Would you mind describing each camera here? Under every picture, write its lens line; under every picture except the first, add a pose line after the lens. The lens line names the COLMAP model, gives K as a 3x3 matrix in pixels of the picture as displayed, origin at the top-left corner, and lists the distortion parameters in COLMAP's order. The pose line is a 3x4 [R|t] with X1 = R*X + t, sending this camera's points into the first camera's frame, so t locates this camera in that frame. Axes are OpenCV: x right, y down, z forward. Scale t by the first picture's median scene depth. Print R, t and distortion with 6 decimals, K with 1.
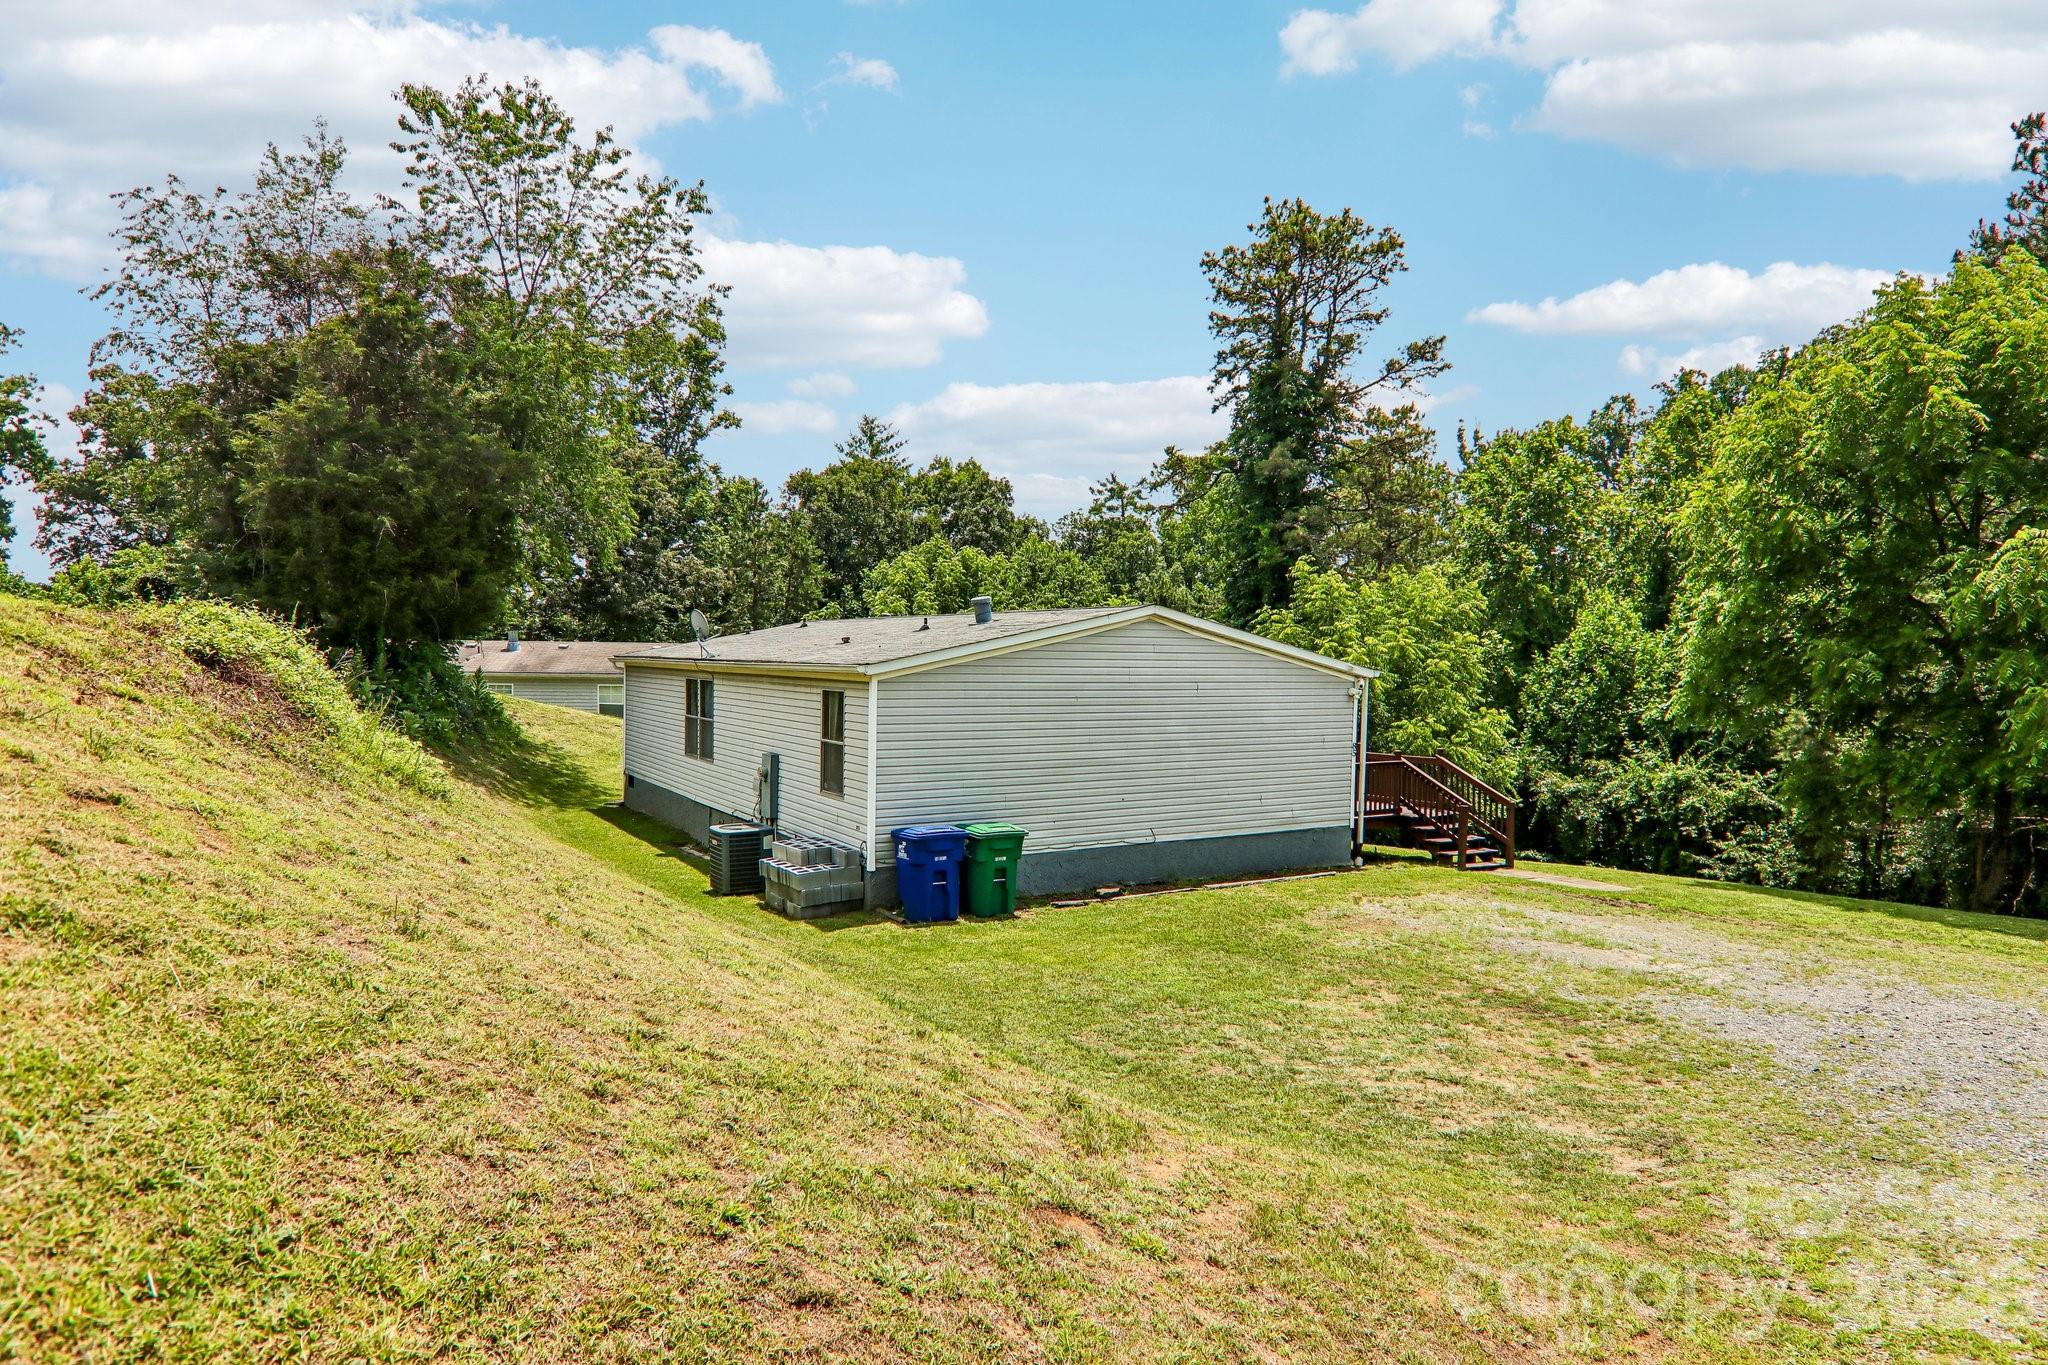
lens RADIAL K [[1203.2, 0, 1024.0], [0, 1203.2, 682.5], [0, 0, 1]] dist [0.003828, -0.017480]
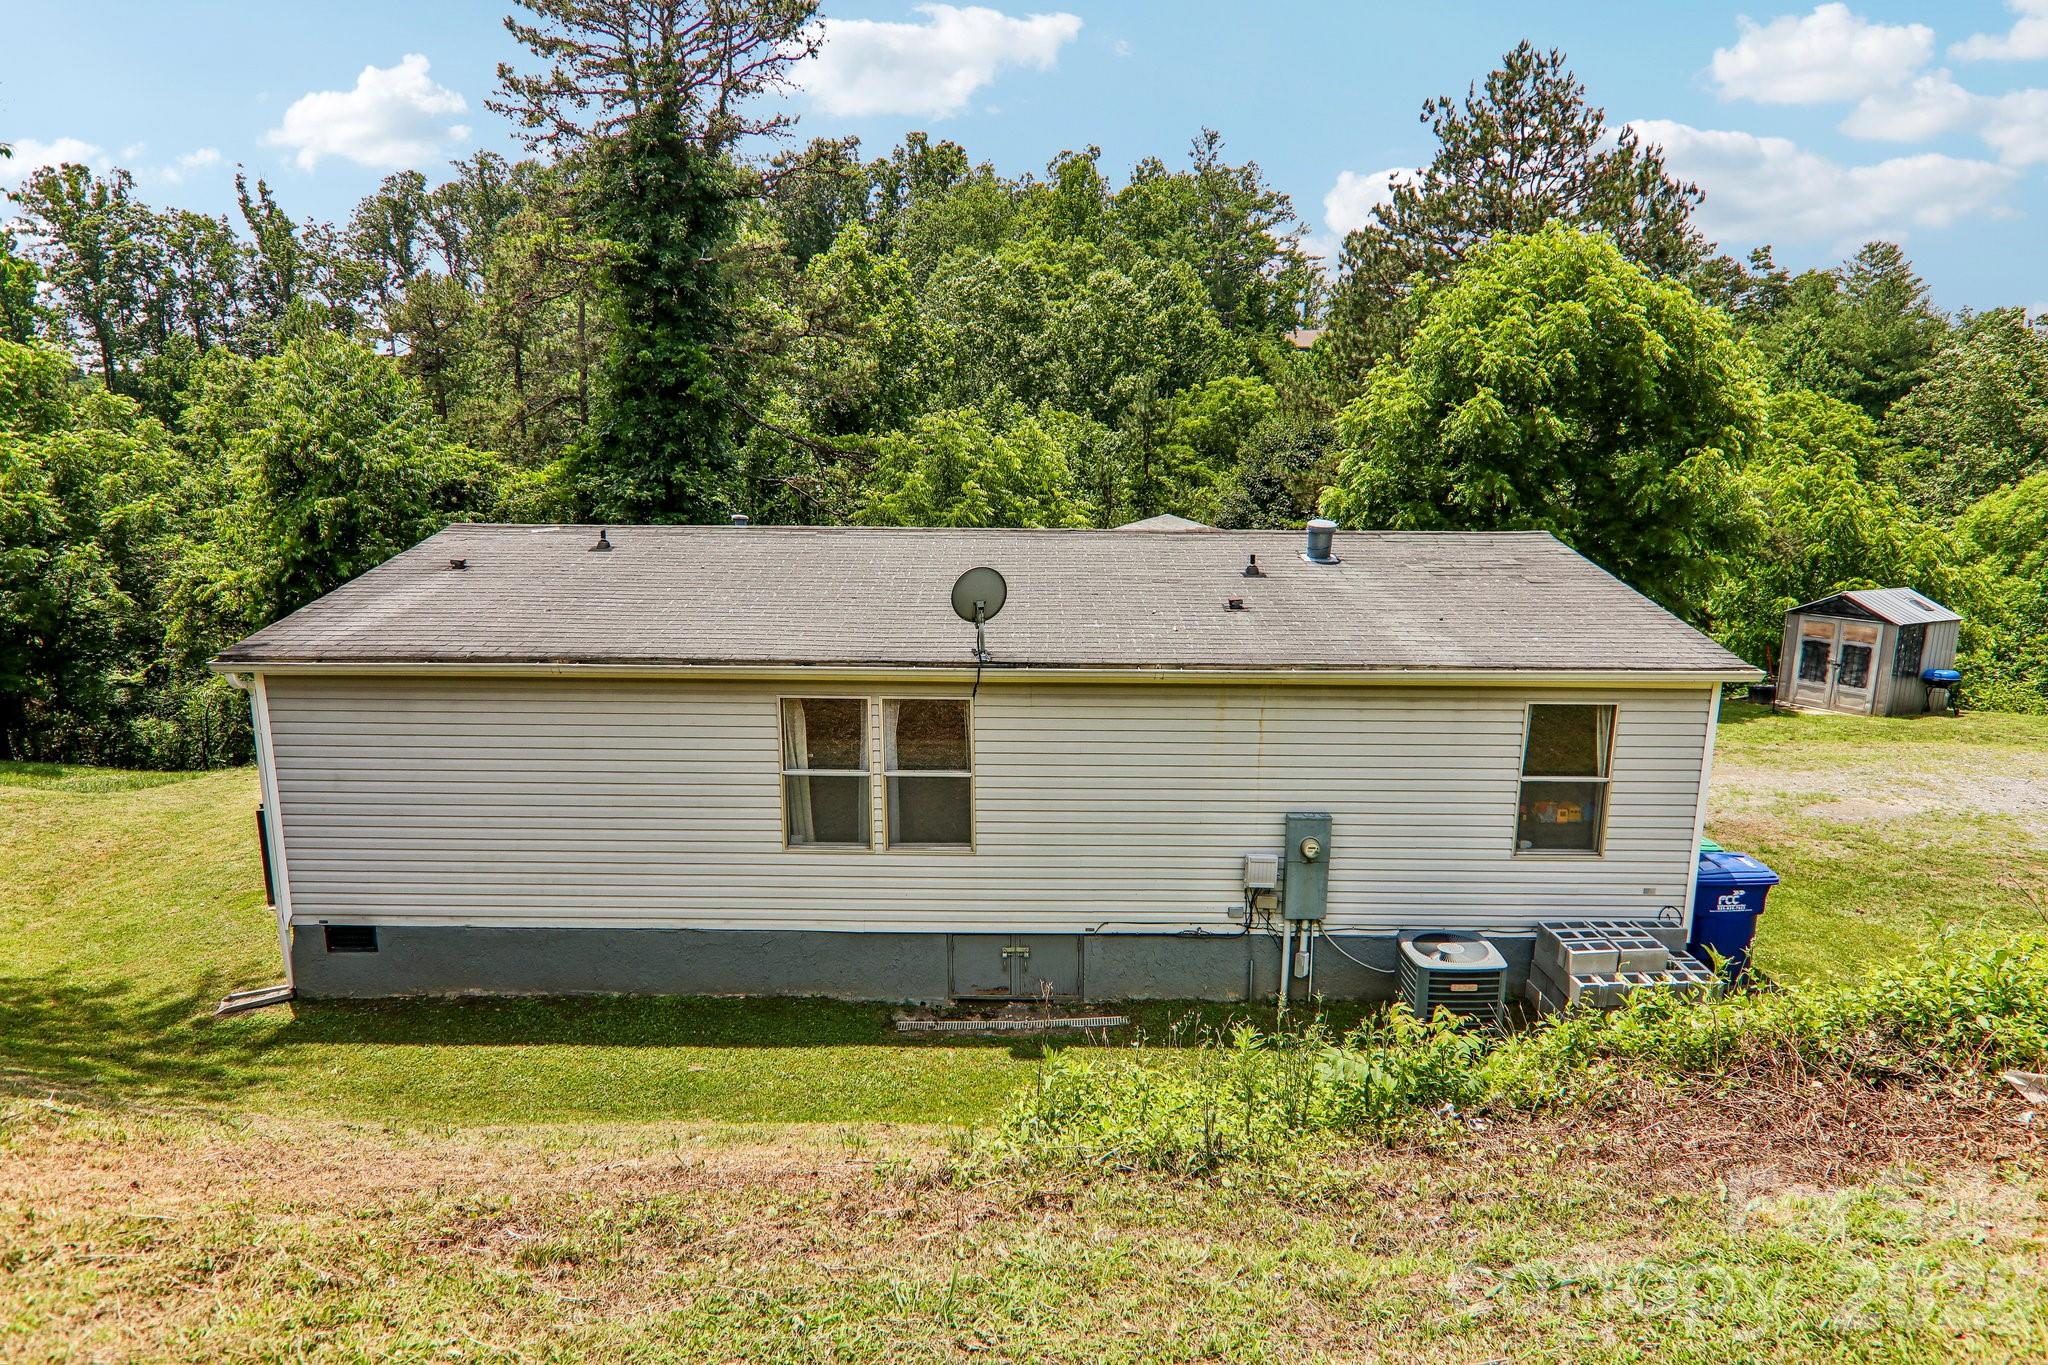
lens RADIAL K [[1203.2, 0, 1024.0], [0, 1203.2, 682.5], [0, 0, 1]] dist [0.003828, -0.017480]
pose [[0.522733, -0.167145, 0.835950, -0.517507], [0.018065, 0.982543, 0.185159, -0.079507], [-0.852305, -0.081687, 0.516627, 0.547230]]
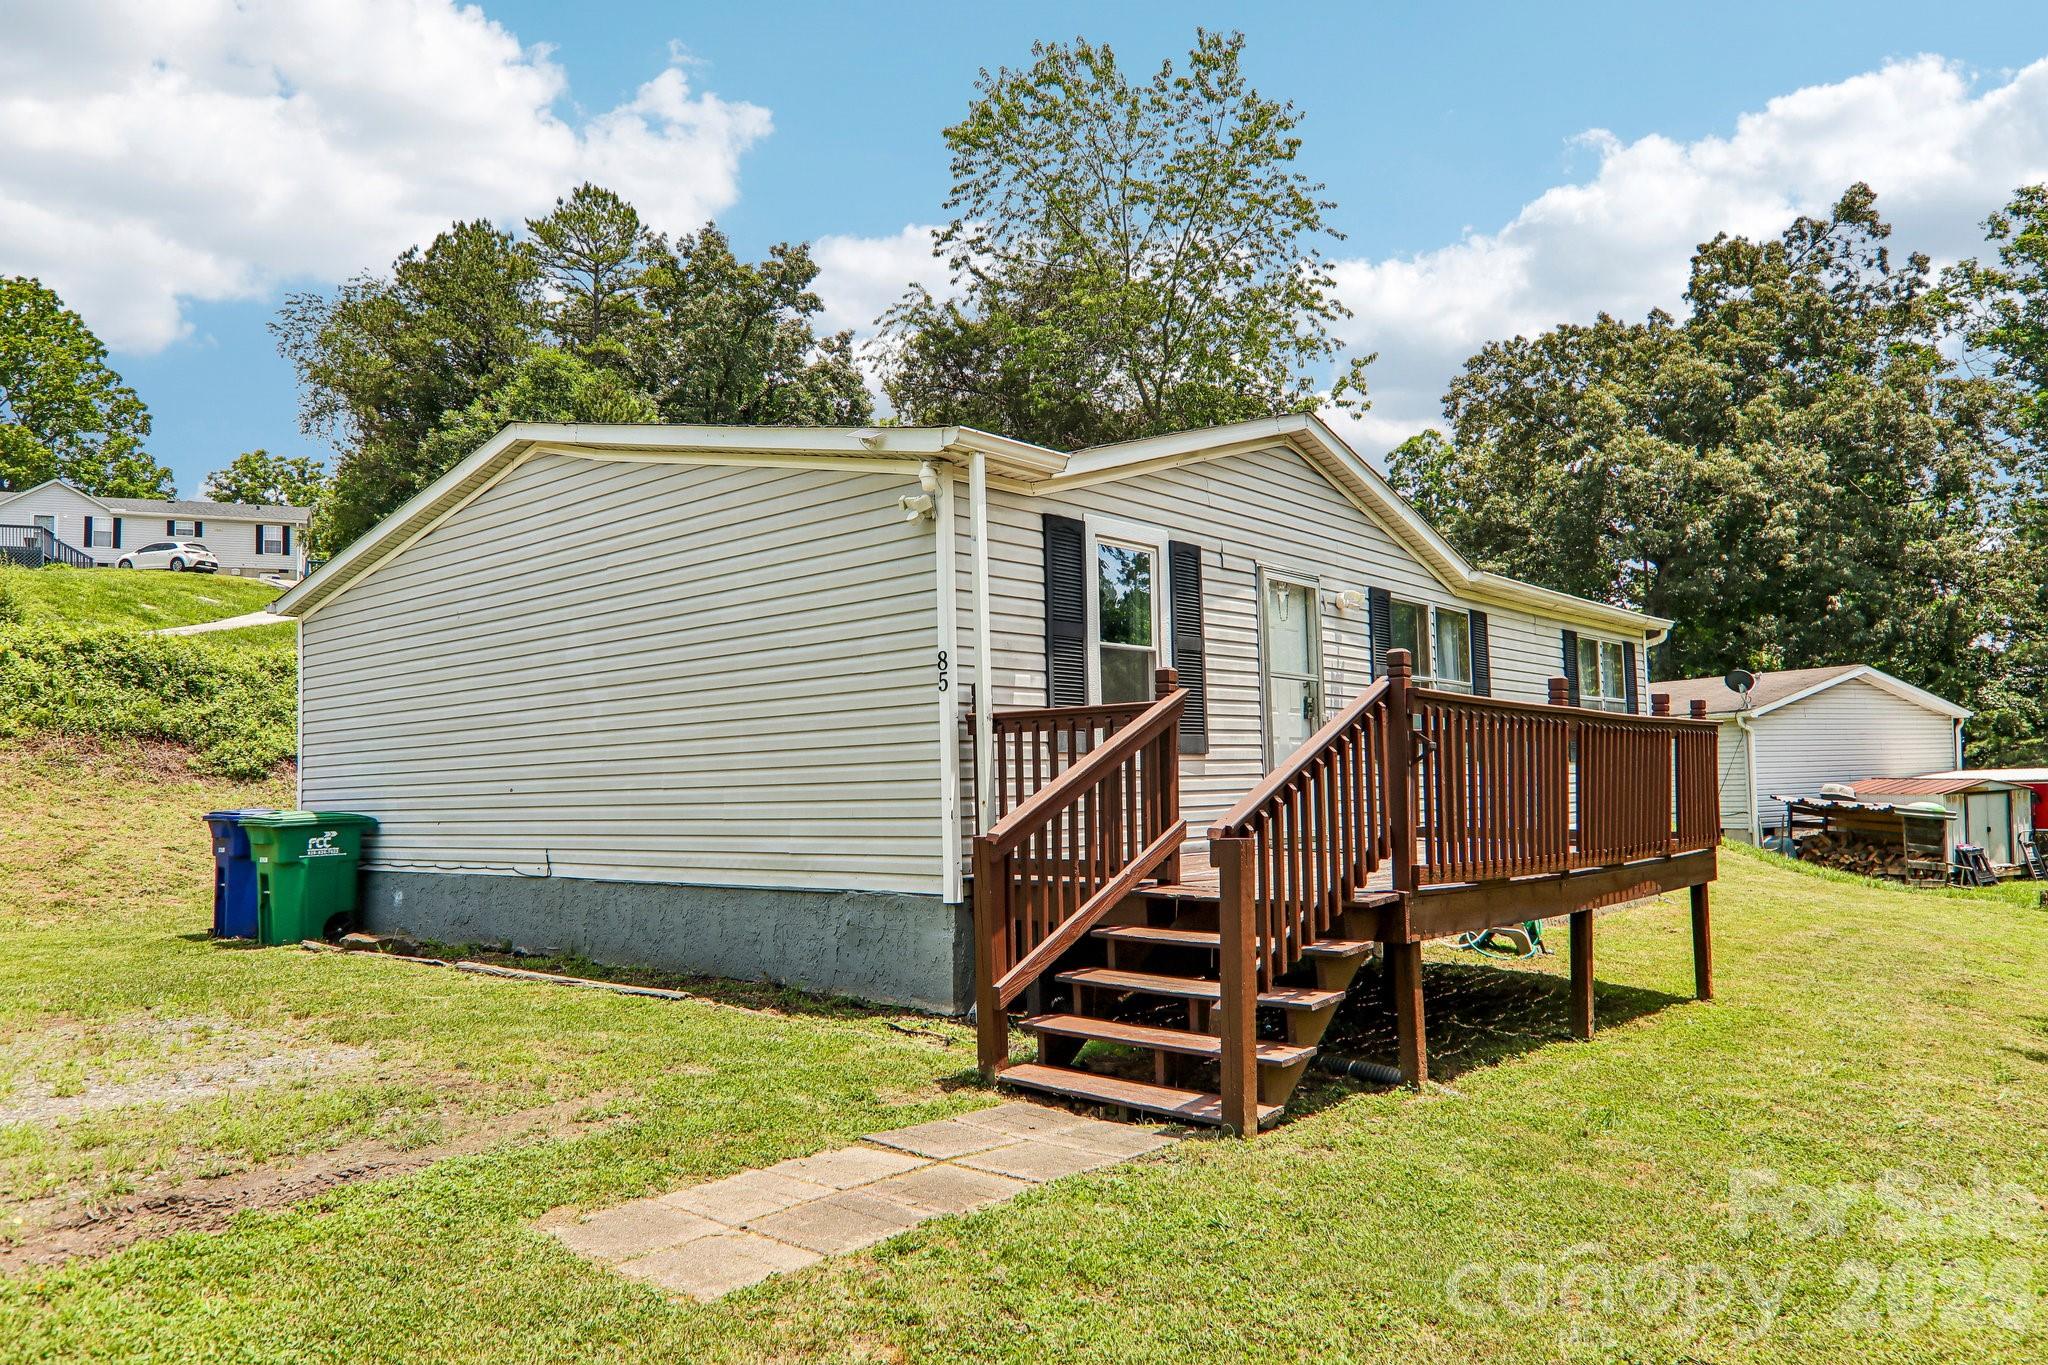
lens RADIAL K [[1382.0, 0, 1024.0], [0, 1382.0, 682.5], [0, 0, 1]] dist [-0.000765, 0.001164]
pose [[0.302671, -0.096594, -0.948188, 0.475049], [0.003594, 0.994960, -0.100212, 0.071425], [0.953088, 0.026924, 0.301493, 0.656389]]
